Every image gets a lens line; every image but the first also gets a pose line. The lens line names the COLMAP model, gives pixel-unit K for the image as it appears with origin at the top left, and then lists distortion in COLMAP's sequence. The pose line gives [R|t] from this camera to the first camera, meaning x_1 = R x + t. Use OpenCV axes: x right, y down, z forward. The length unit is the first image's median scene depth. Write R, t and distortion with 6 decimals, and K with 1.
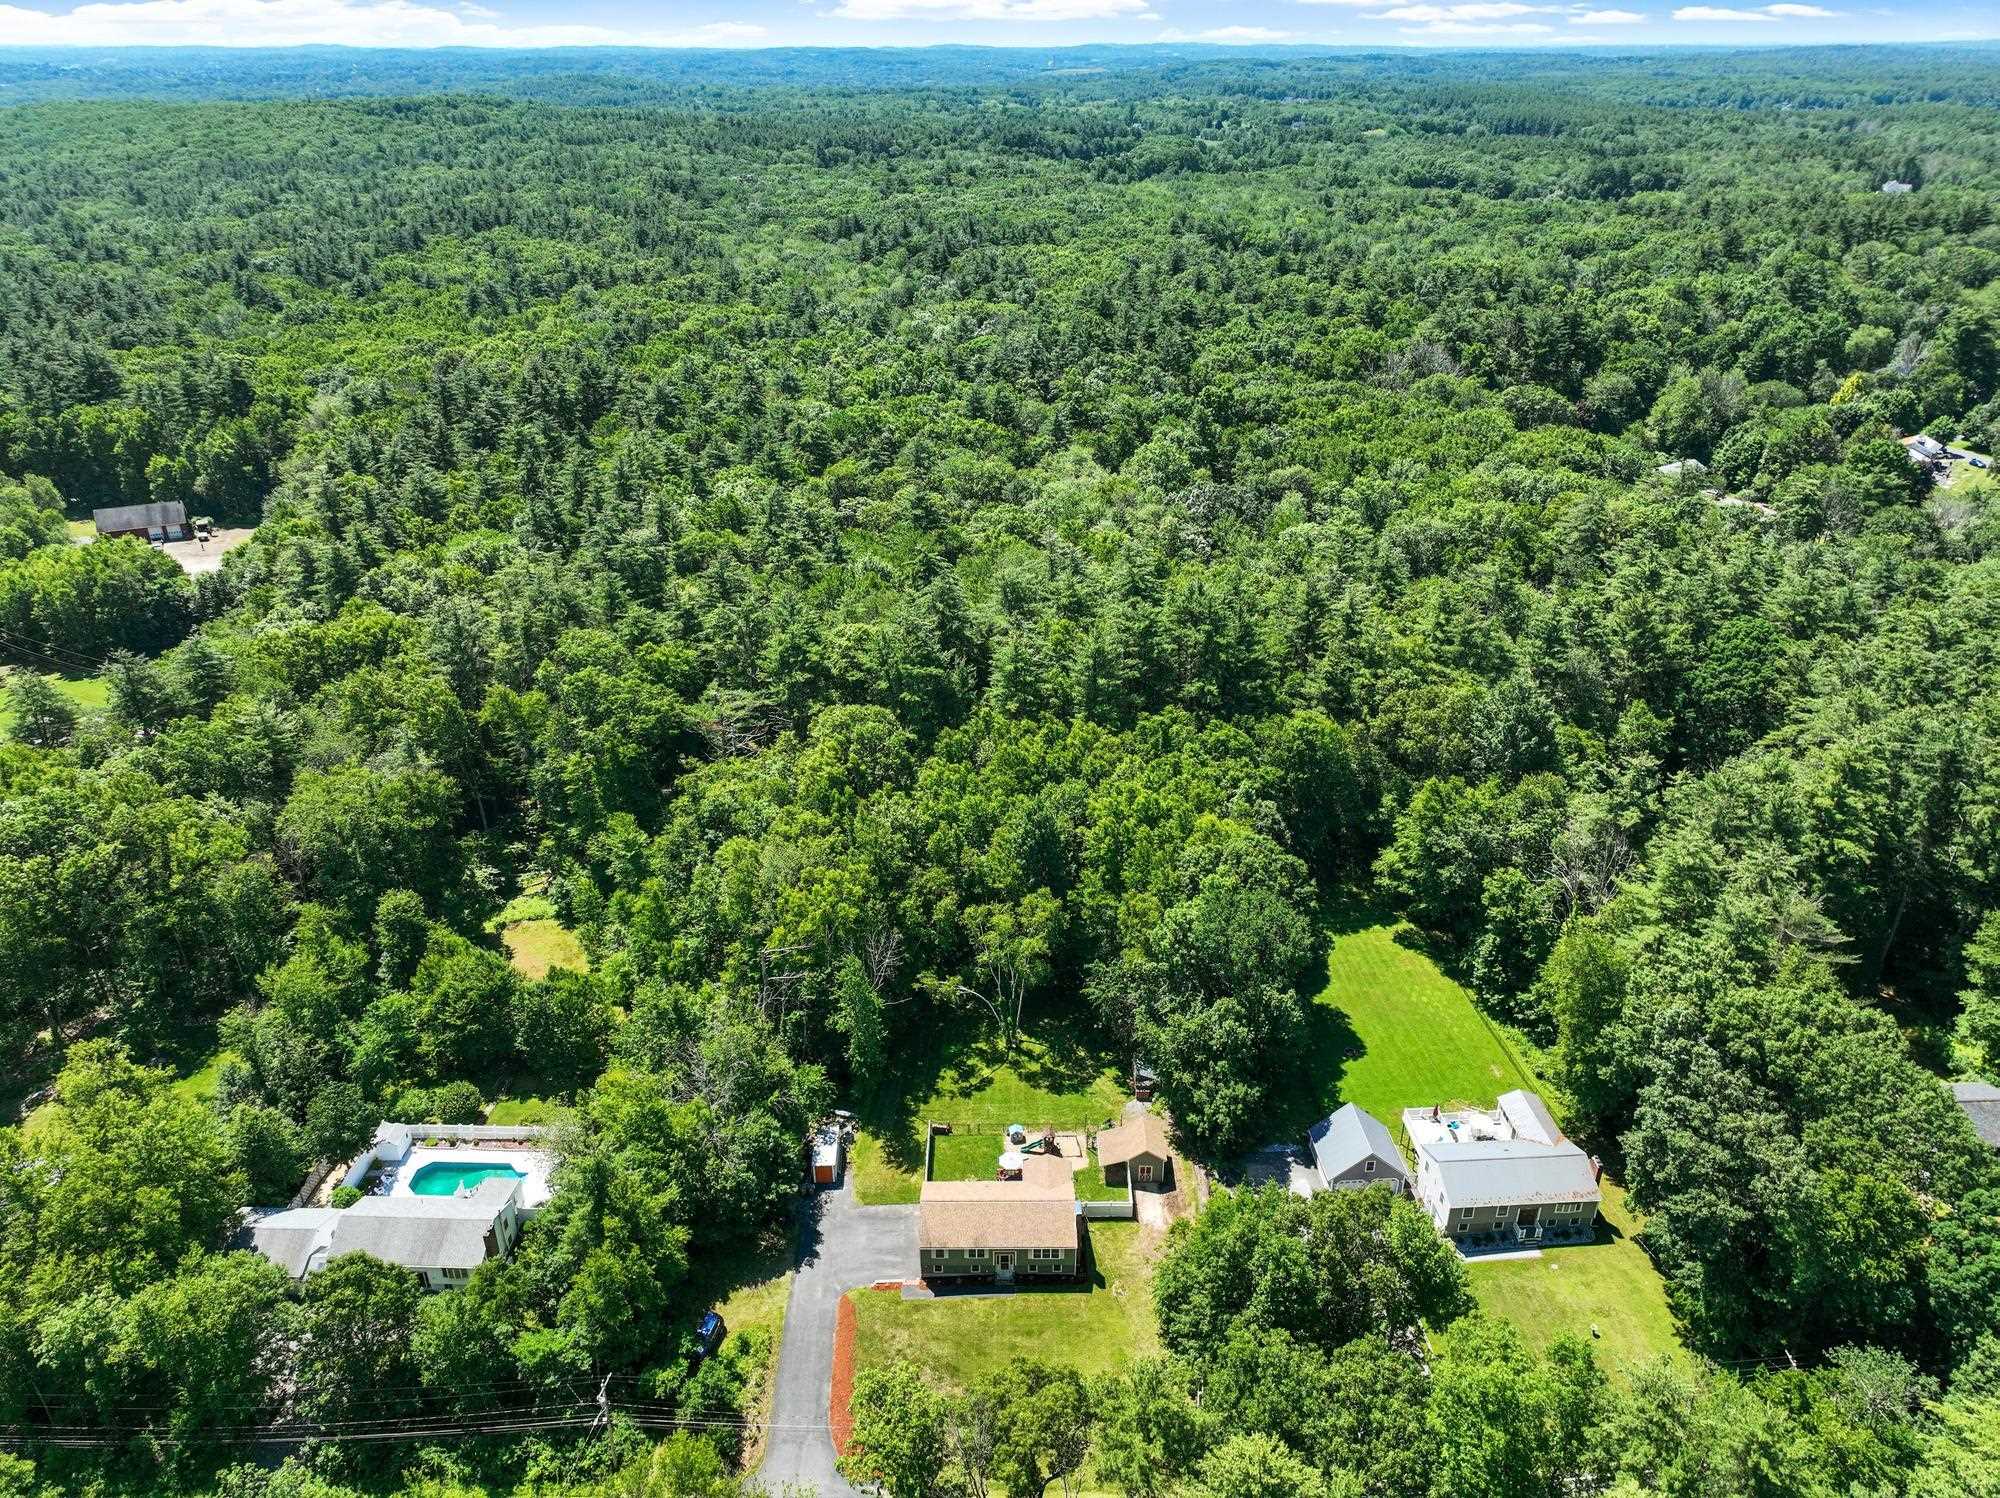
lens RADIAL K [[1421.1, 0, 984.7], [0, 1421.1, 763.0], [0, 0, 1]] dist [0.001634, 0.018435]
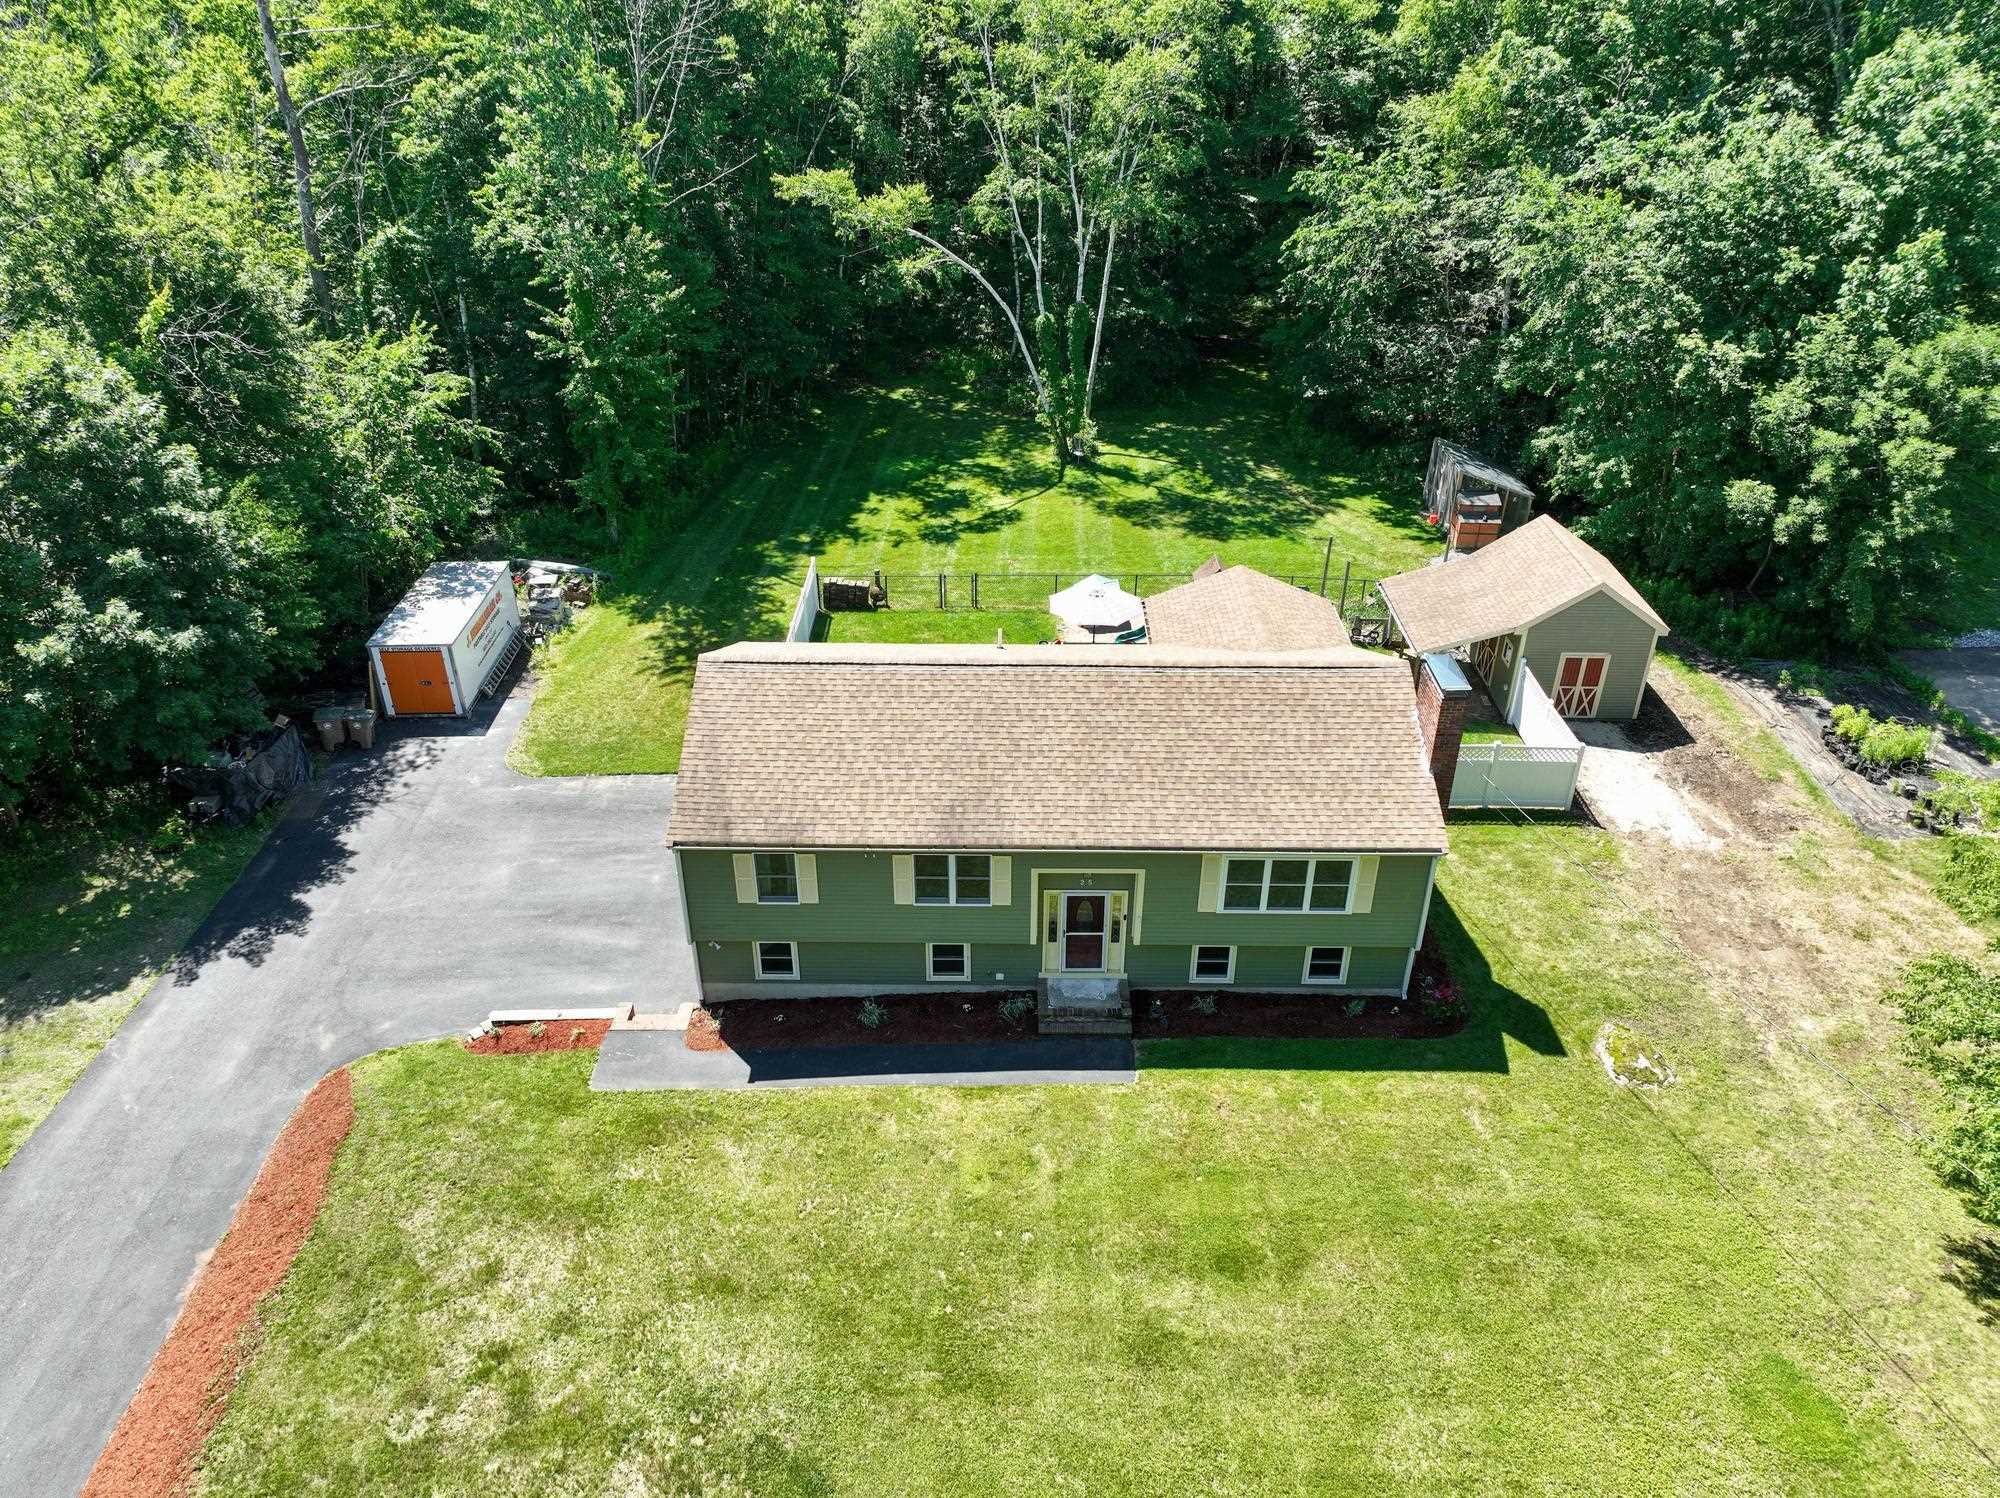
lens RADIAL K [[1421.1, 0, 992.0], [0, 1421.1, 730.1], [0, 0, 1]] dist [0.001634, 0.018435]
pose [[0.999879, 0.015557, 0.000296, -0.000317], [-0.015556, 0.999001, 0.041886, 0.282379], [0.000356, -0.041886, 0.999122, 0.711764]]
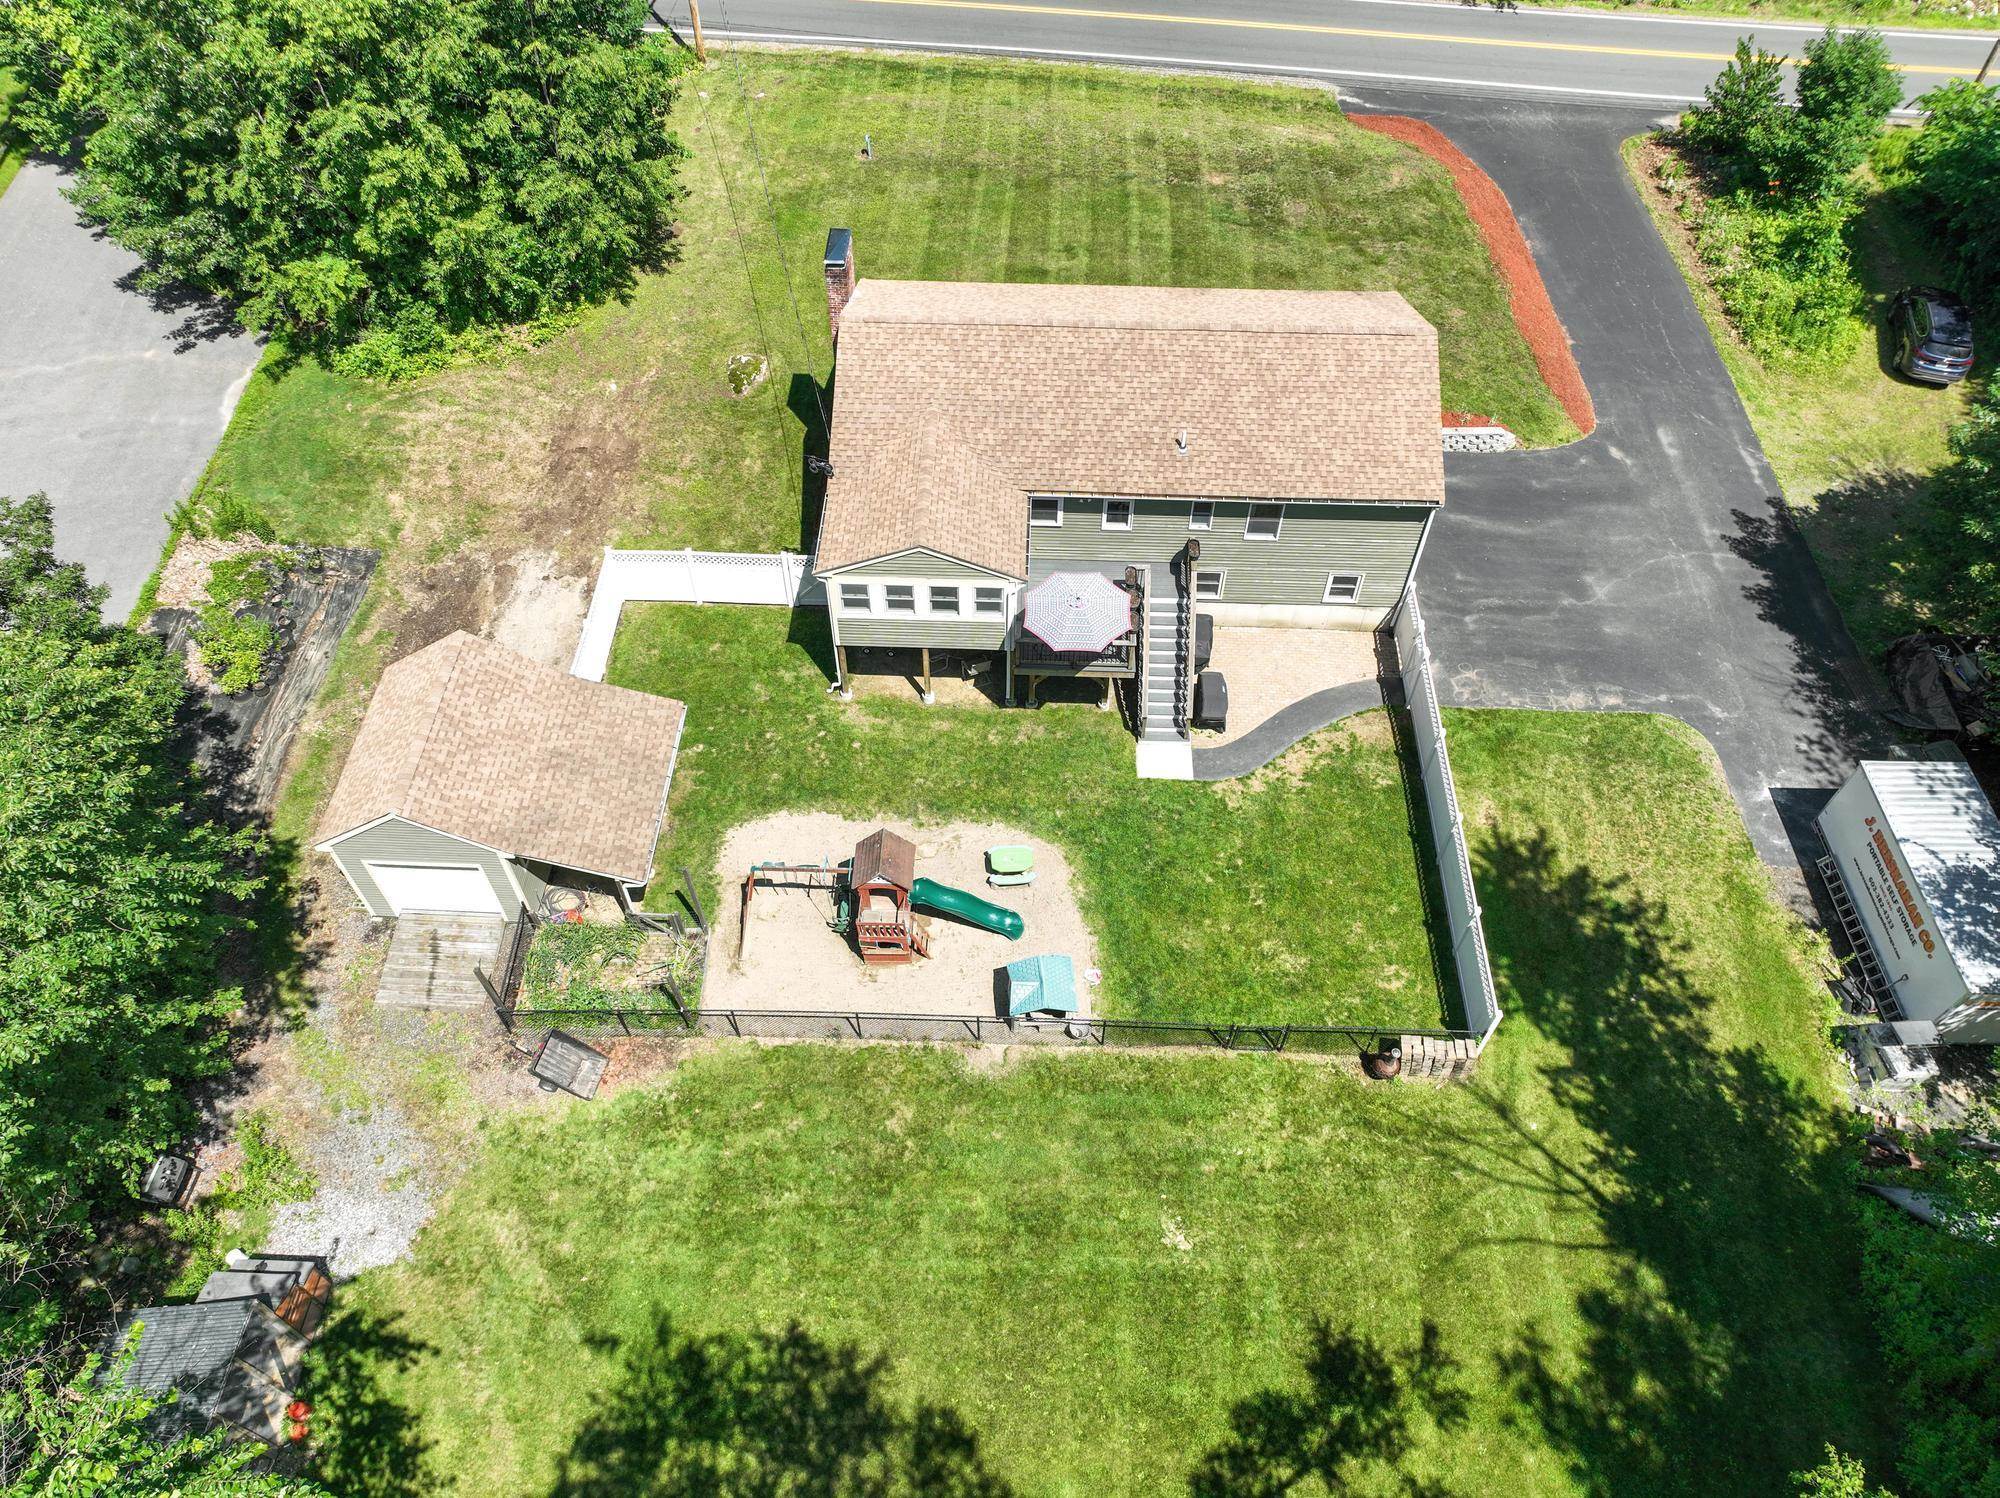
lens RADIAL K [[1421.1, 0, 992.5], [0, 1421.1, 749.2], [0, 0, 1]] dist [0.001634, 0.018435]
pose [[-0.999750, -0.014658, 0.016894, 0.028191], [0.013901, 0.184498, 0.982735, 0.060619], [-0.017521, 0.982724, -0.184248, 1.026499]]
